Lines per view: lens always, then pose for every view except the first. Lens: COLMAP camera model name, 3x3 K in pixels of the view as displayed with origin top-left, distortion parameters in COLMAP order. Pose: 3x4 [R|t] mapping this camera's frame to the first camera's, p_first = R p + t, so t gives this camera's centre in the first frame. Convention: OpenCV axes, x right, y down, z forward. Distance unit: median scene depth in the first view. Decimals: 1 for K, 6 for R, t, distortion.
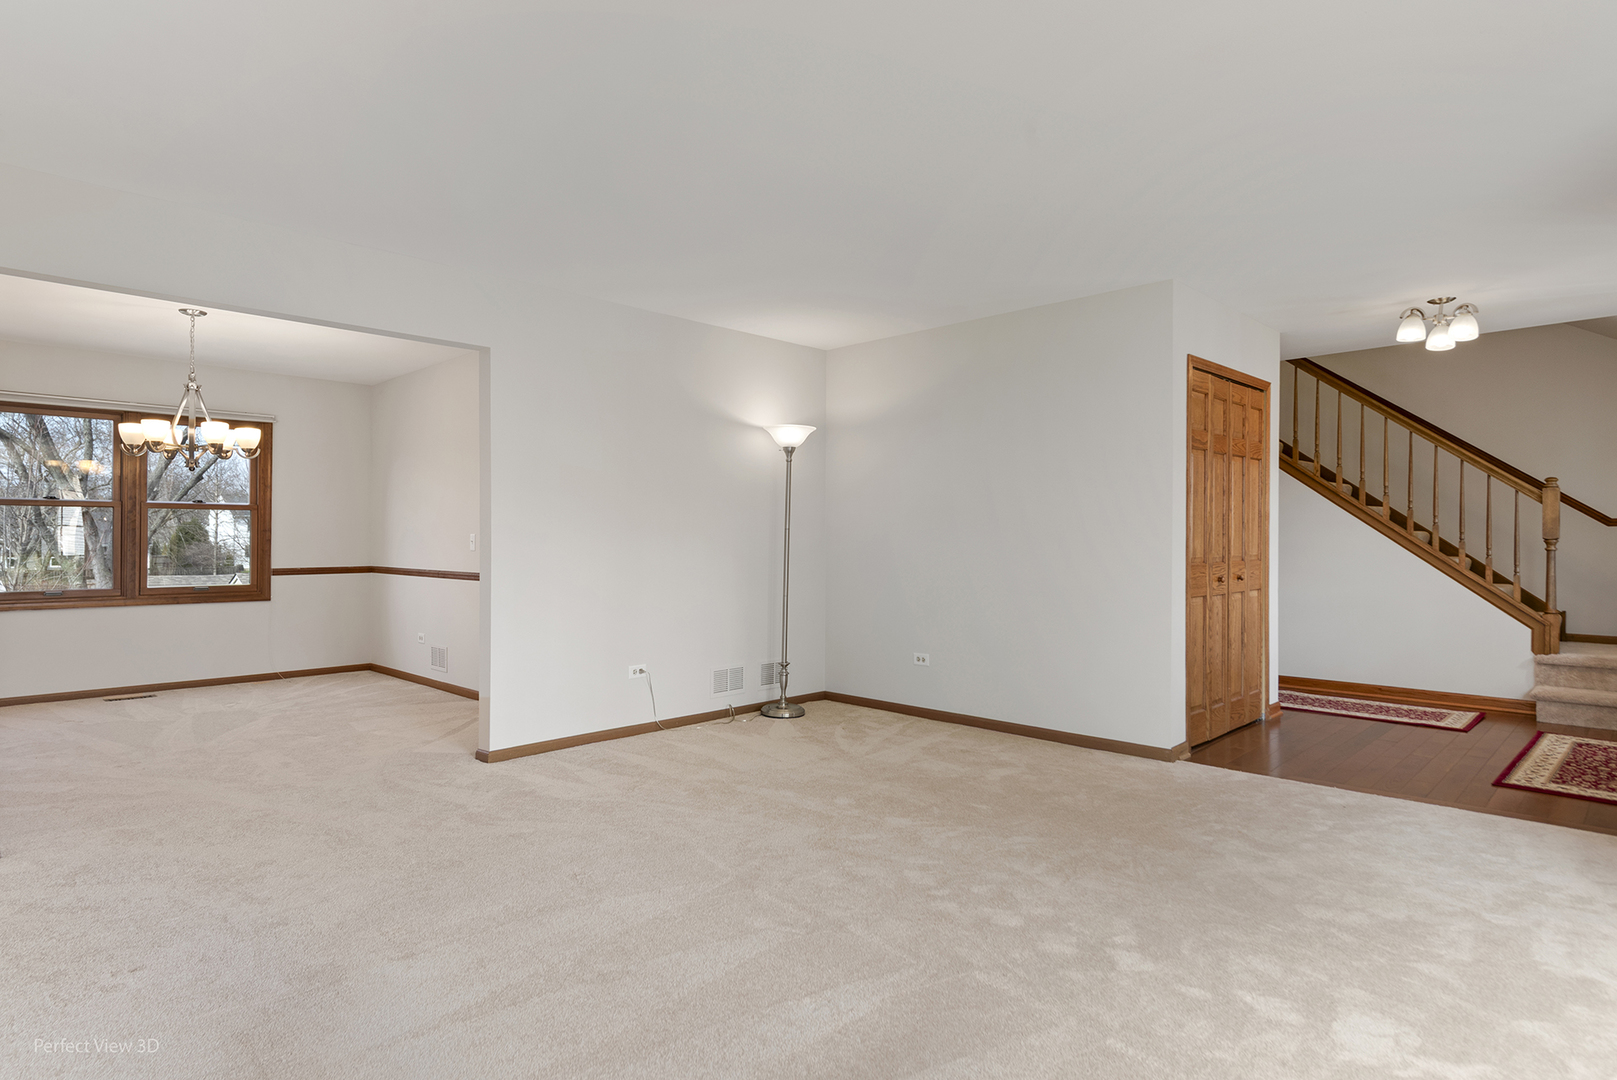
lens RADIAL K [[883.3, 0, 808.5], [0, 883.3, 540.0], [0, 0, 1]] dist [0.000455, -0.000037]
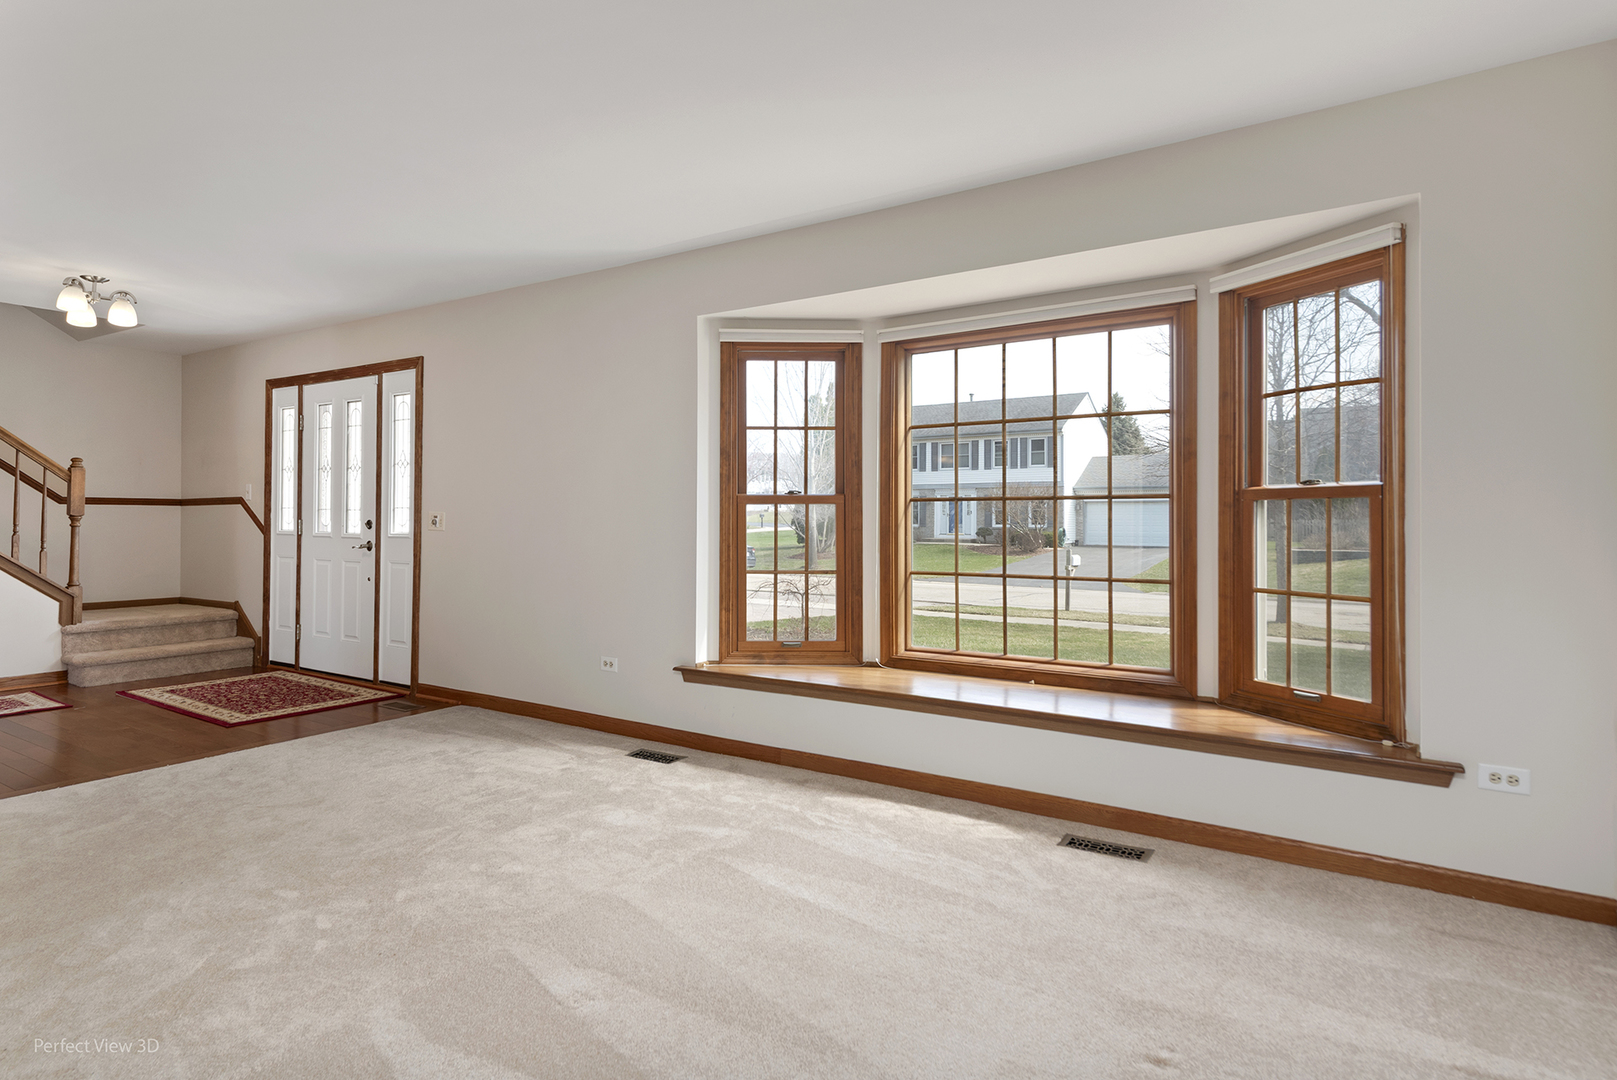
lens RADIAL K [[863.6, 0, 807.1], [0, 863.6, 511.3], [0, 0, 1]] dist [-0.000350, -0.000249]
pose [[-0.199767, 0.008144, 0.979810, -0.360213], [-0.004105, 0.999950, -0.009148, 0.000074], [-0.979835, -0.005850, -0.199723, 0.352605]]
